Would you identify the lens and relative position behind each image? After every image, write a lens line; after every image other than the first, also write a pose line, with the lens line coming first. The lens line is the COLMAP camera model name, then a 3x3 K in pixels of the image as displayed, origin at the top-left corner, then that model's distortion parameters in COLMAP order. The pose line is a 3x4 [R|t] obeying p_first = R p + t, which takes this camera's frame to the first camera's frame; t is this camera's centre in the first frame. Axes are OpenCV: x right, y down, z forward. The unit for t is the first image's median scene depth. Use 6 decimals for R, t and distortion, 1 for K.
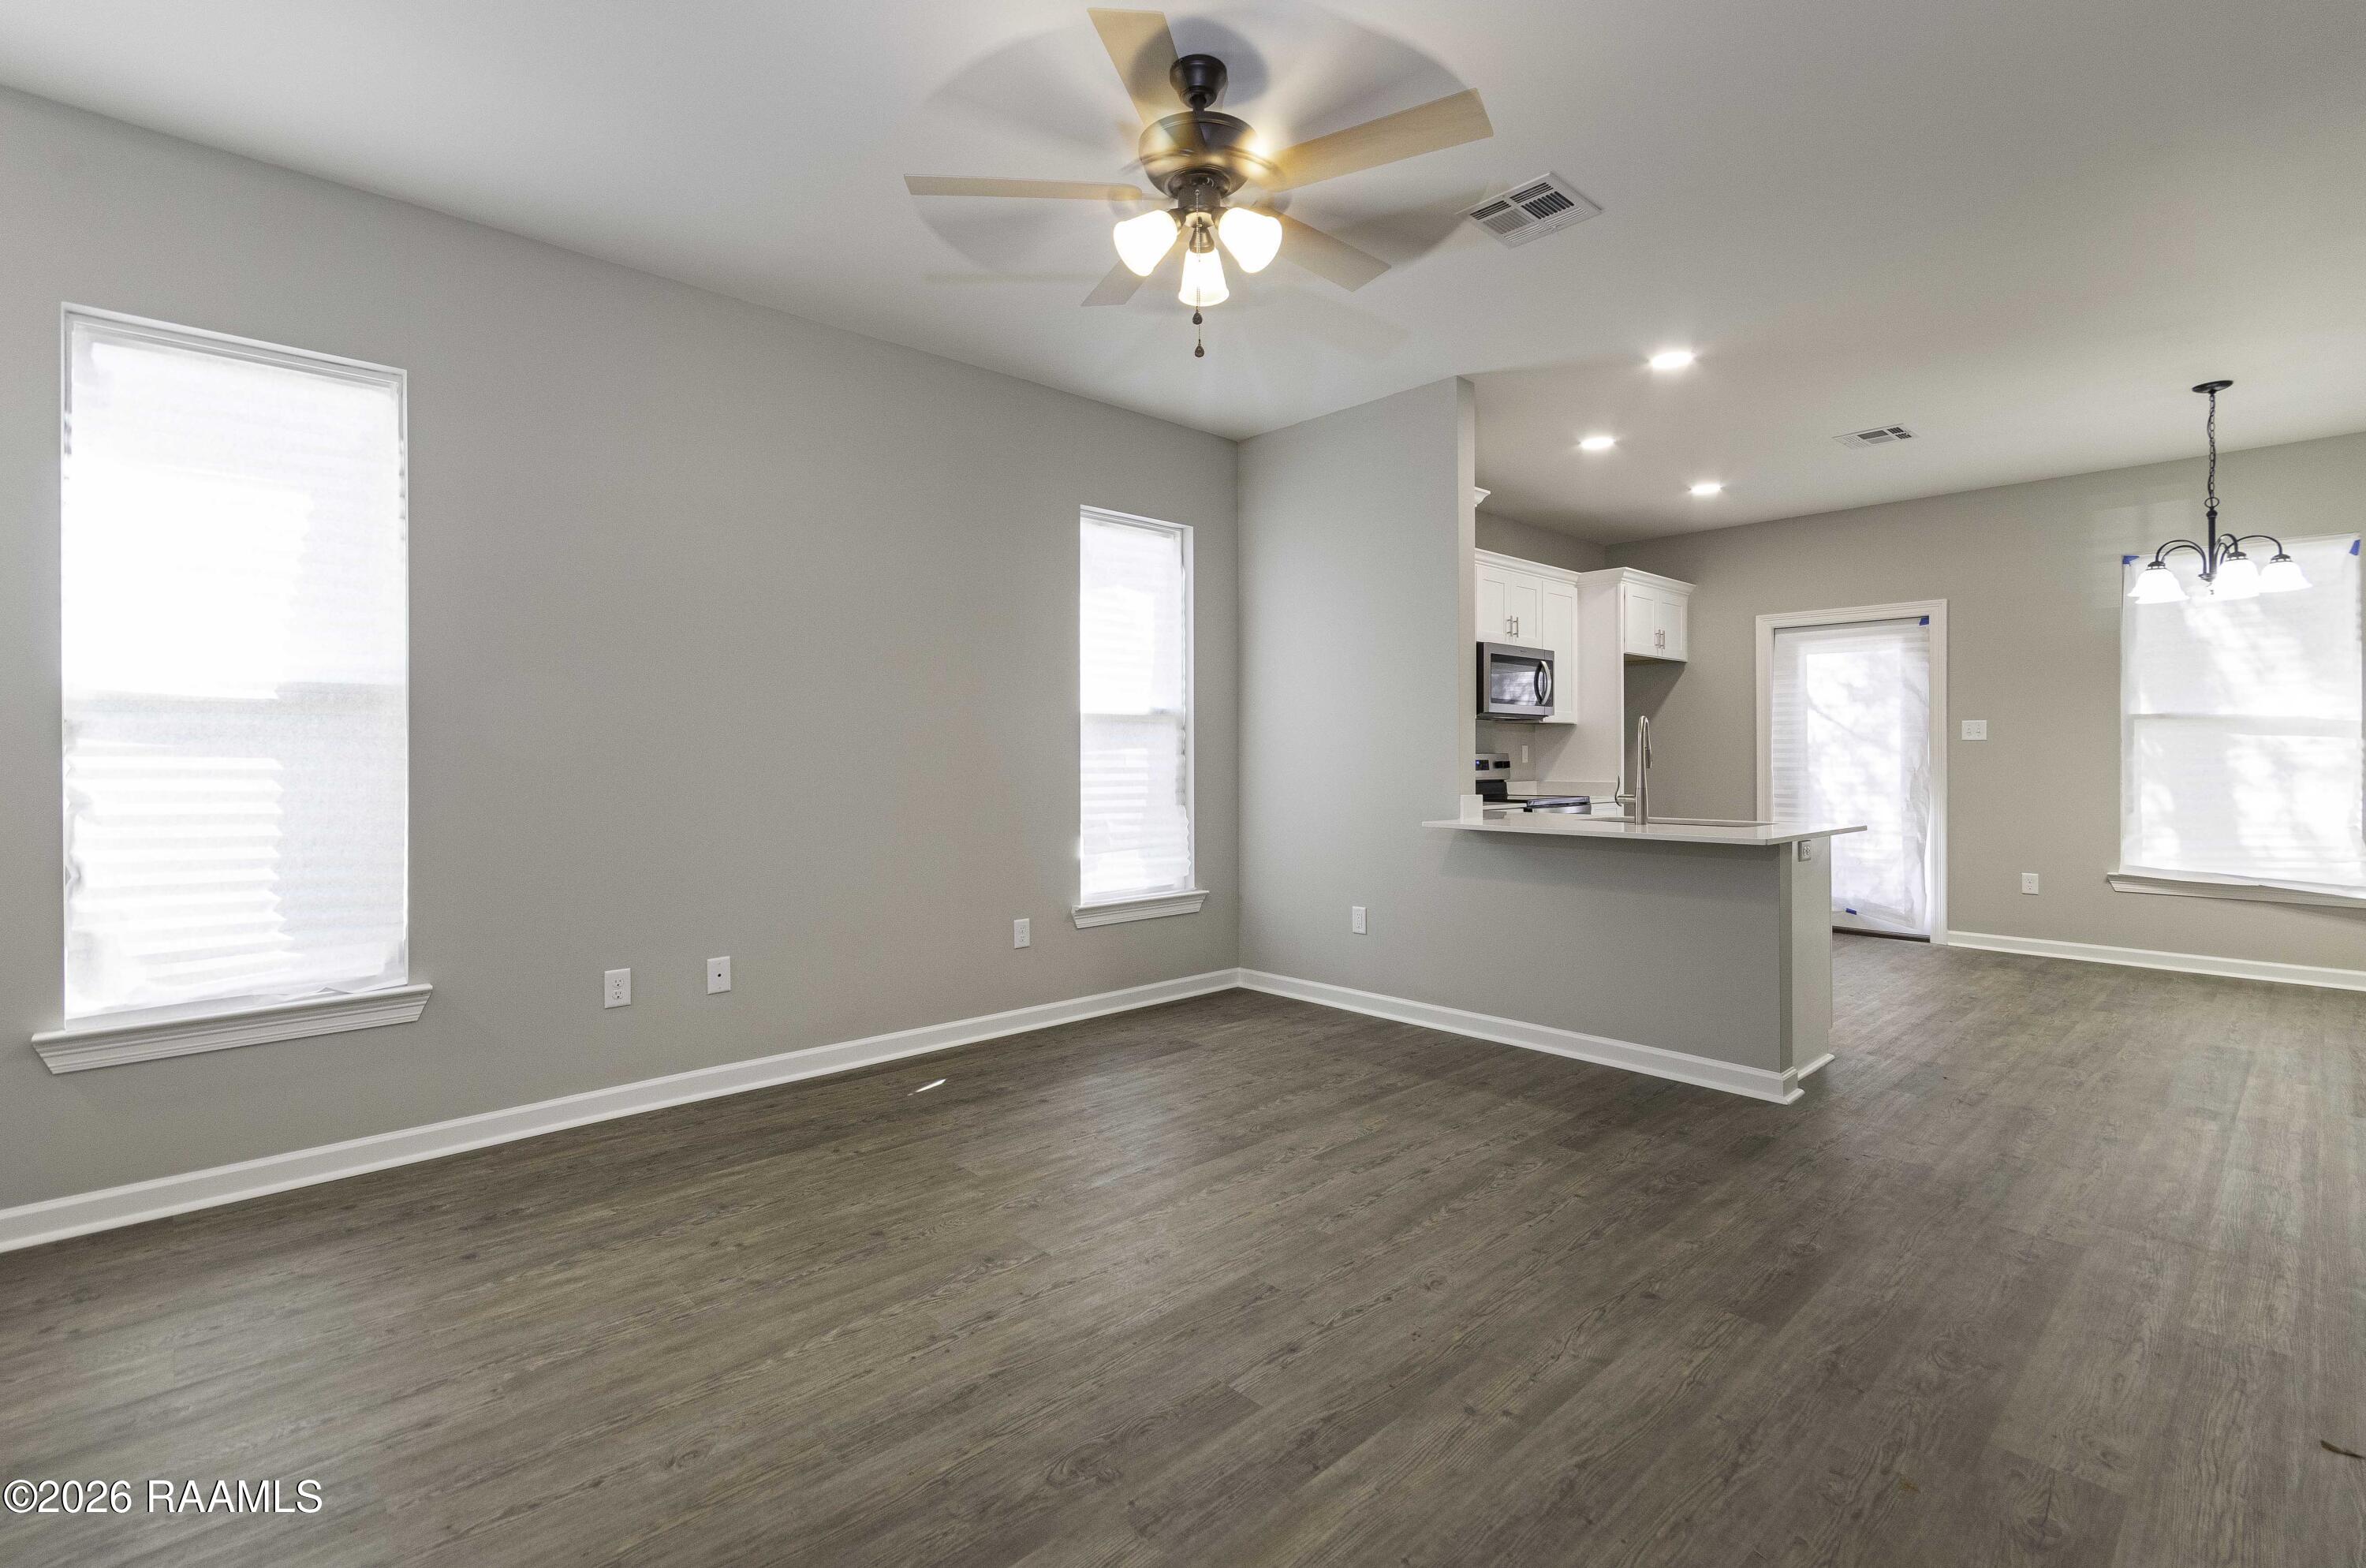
lens RADIAL K [[1050.4, 0, 1206.6], [0, 1050.4, 767.2], [0, 0, 1]] dist [0.007380, 0.000785]
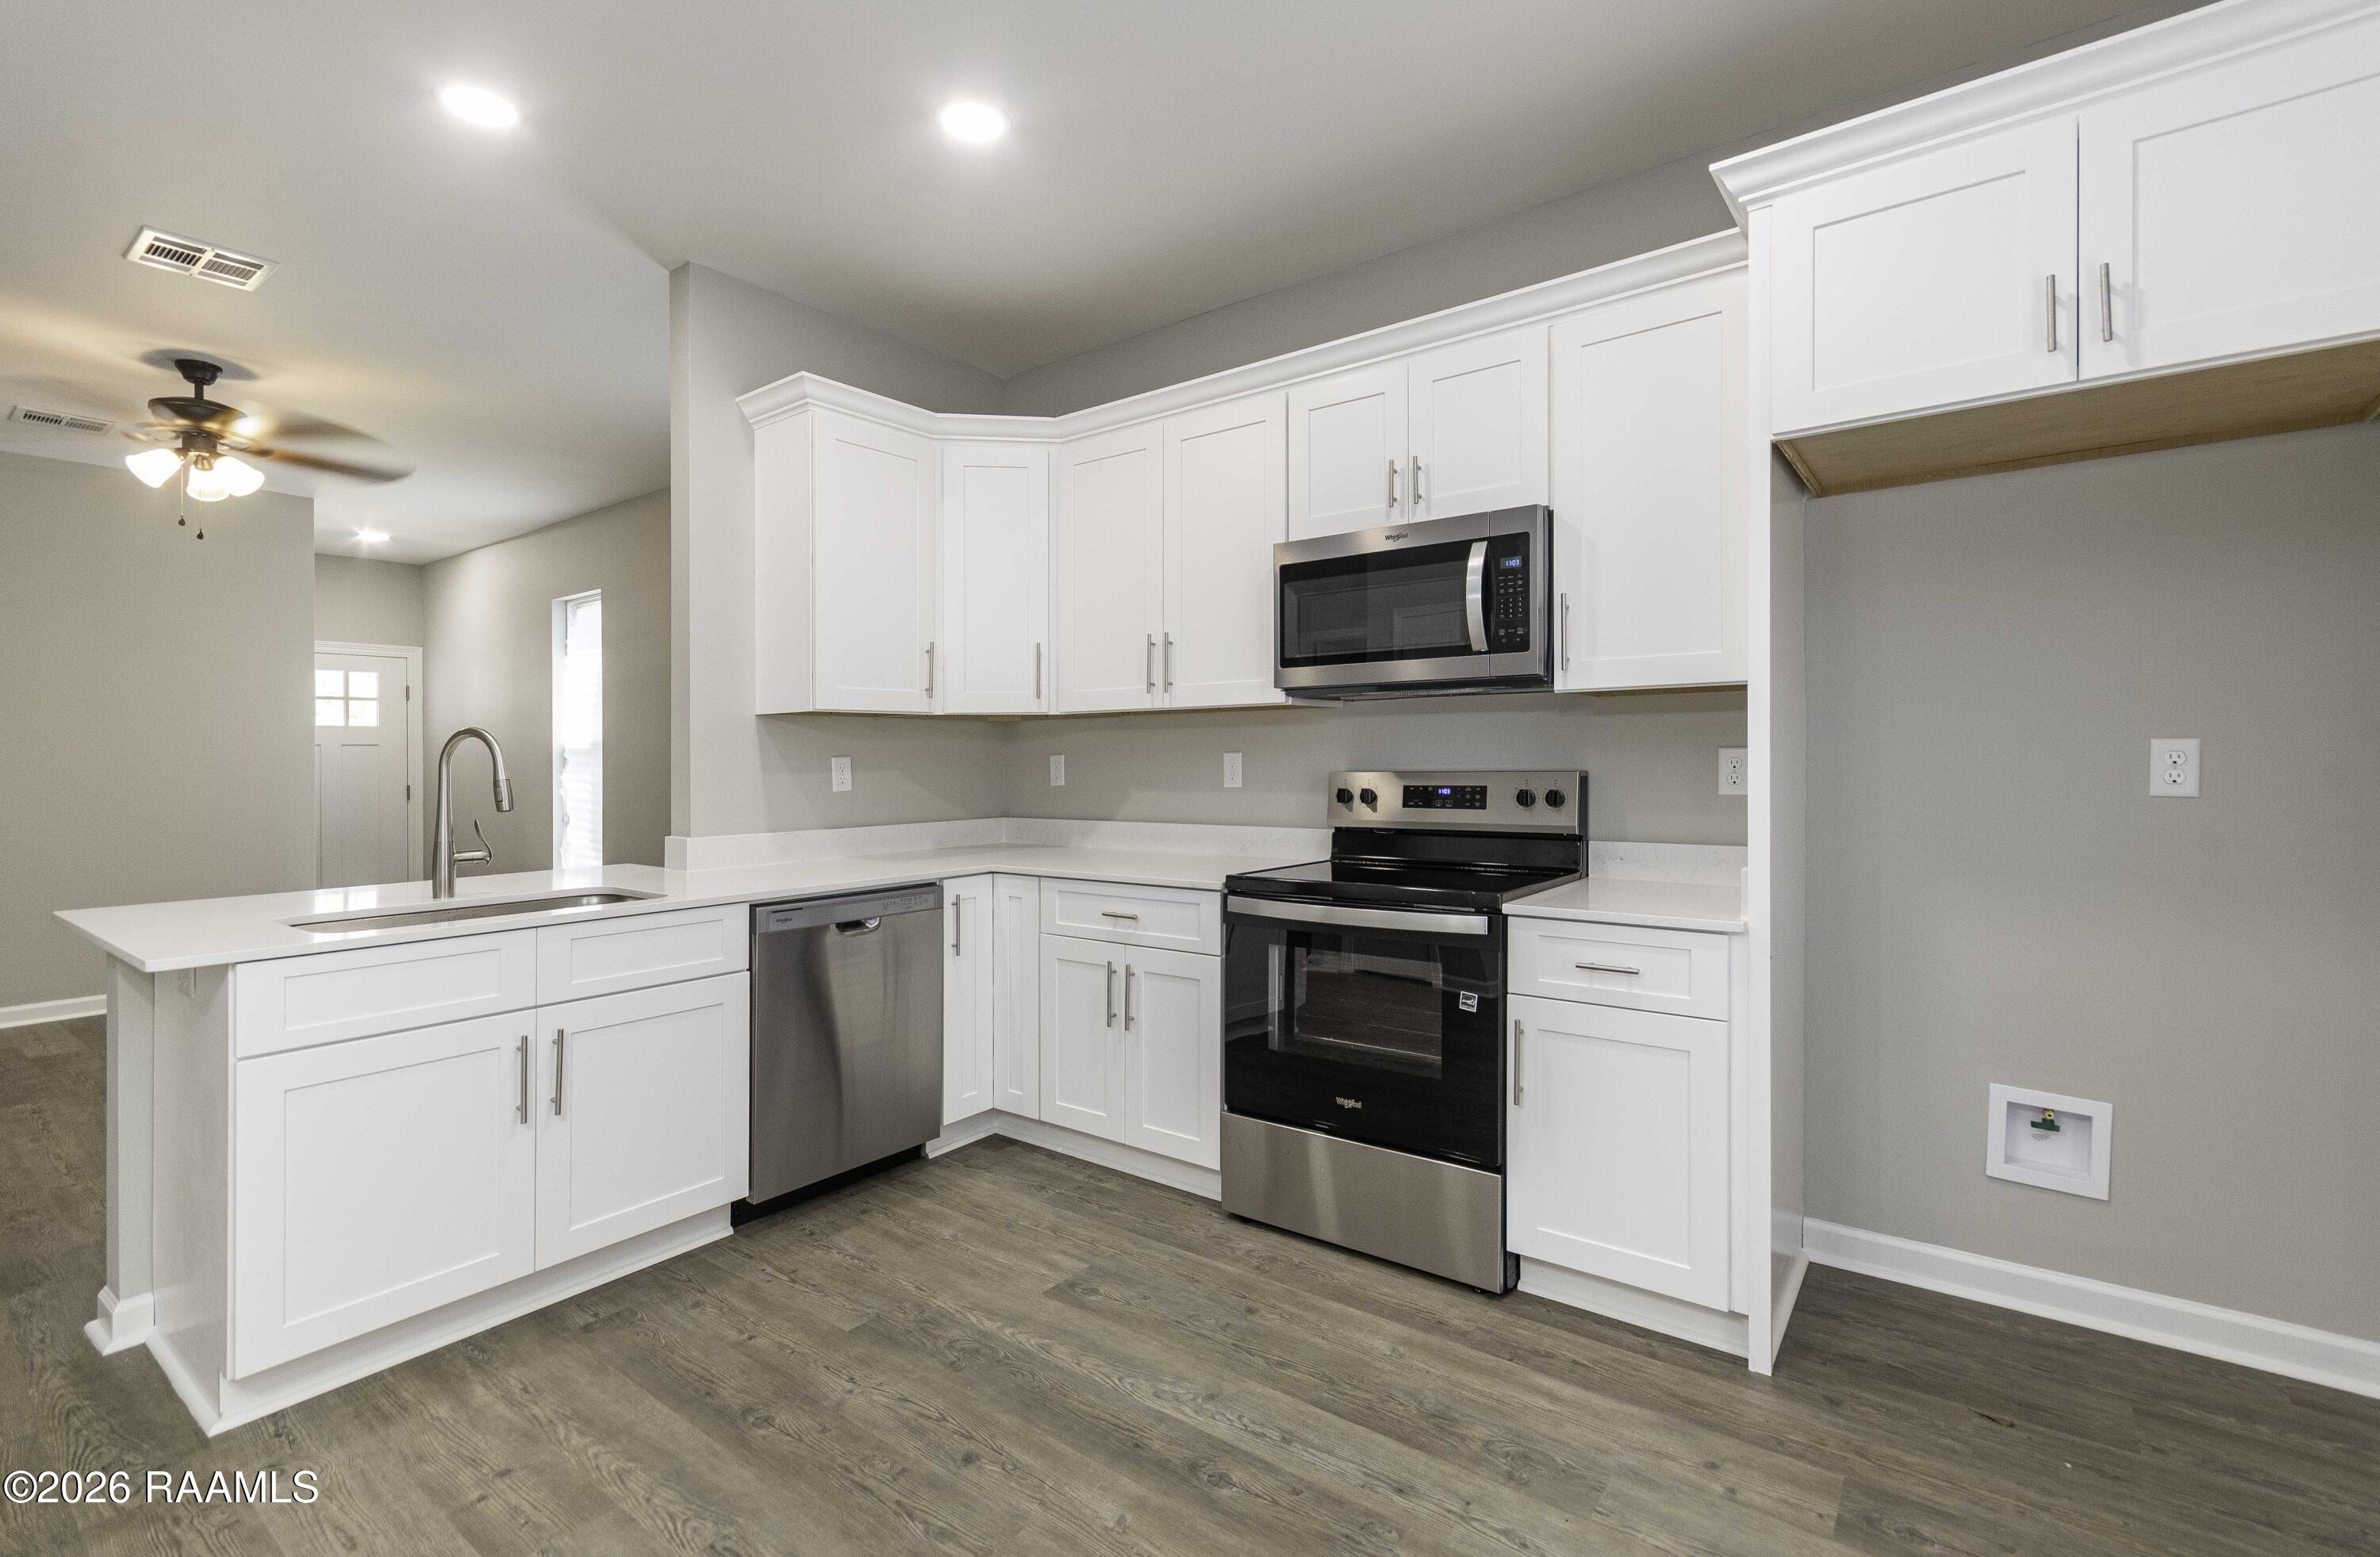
lens RADIAL K [[1059.2, 0, 1192.7], [0, 1059.2, 762.0], [0, 0, 1]] dist [0.007262, -0.000211]
pose [[0.170848, 0.003752, -0.985290, 0.174555], [0.003471, 0.999984, 0.004410, -0.004992], [0.985291, -0.004174, 0.170833, 0.206180]]
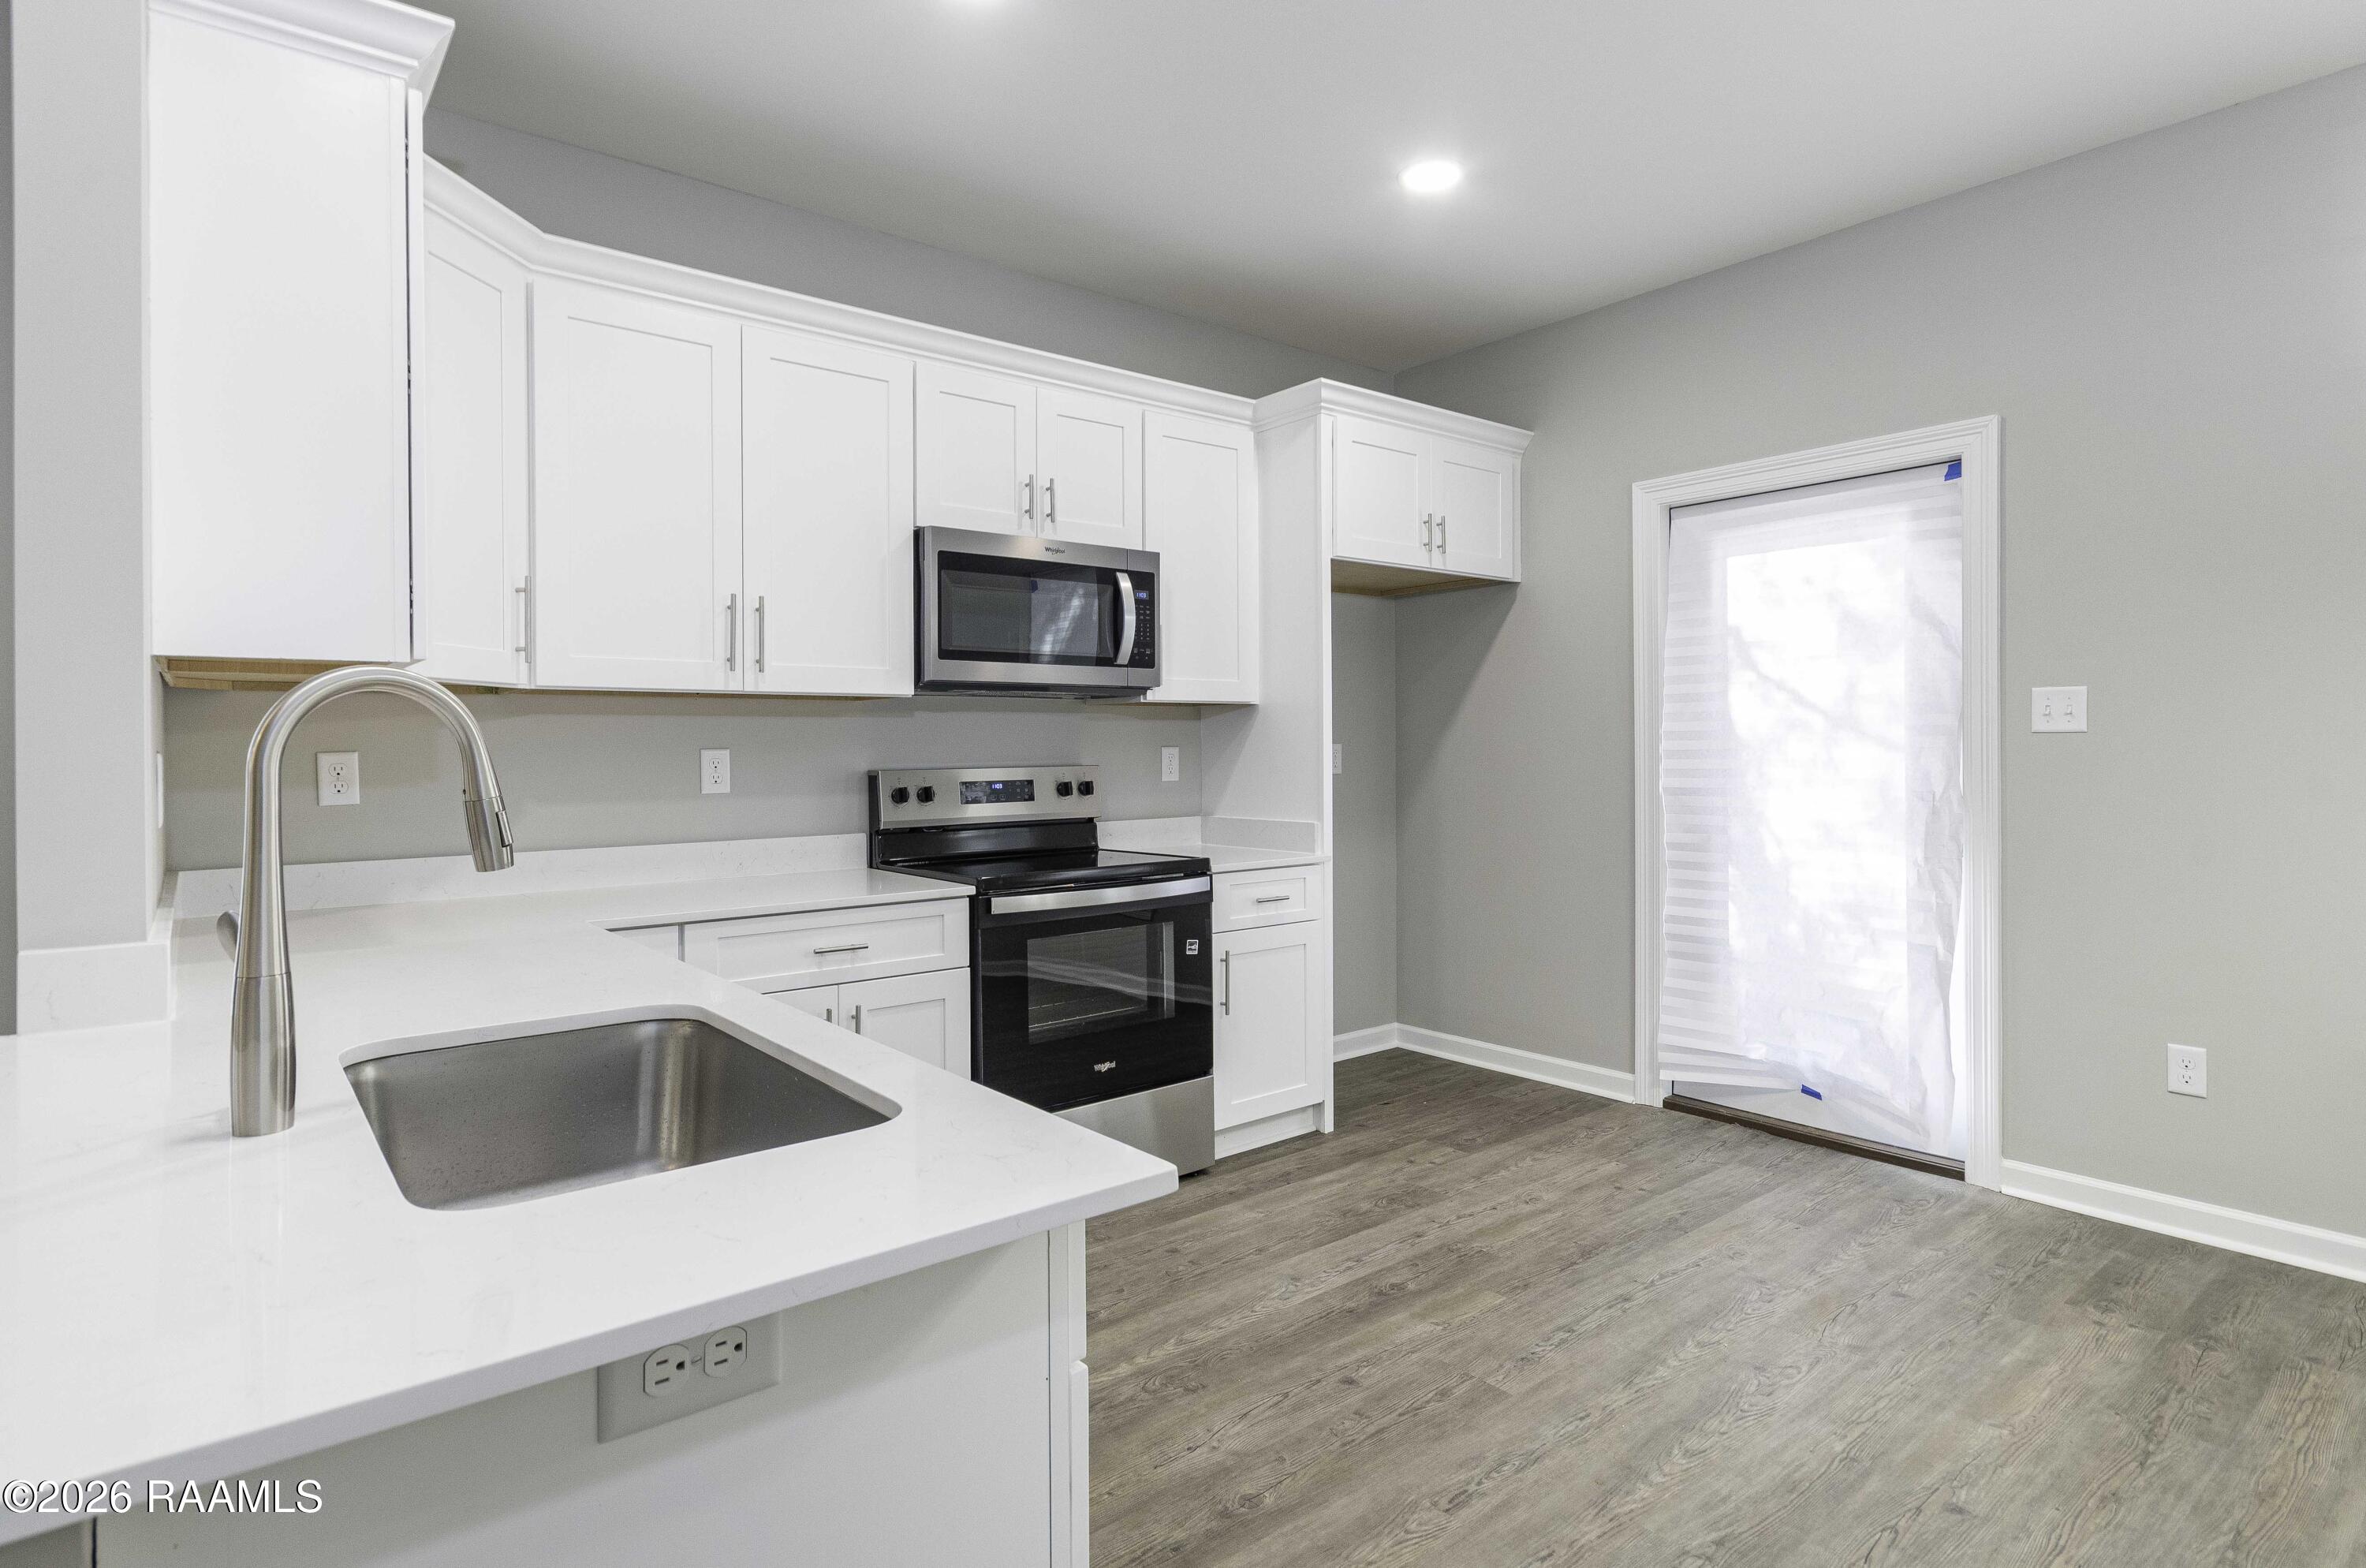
lens RADIAL K [[1222.3, 0, 1177.4], [0, 1222.3, 770.7], [0, 0, 1]] dist [-0.001151, 0.001369]
pose [[0.997456, -0.007872, -0.070850, 0.096015], [0.008534, 0.999923, 0.009048, -0.004116], [0.070773, -0.009630, 0.997446, 0.112665]]
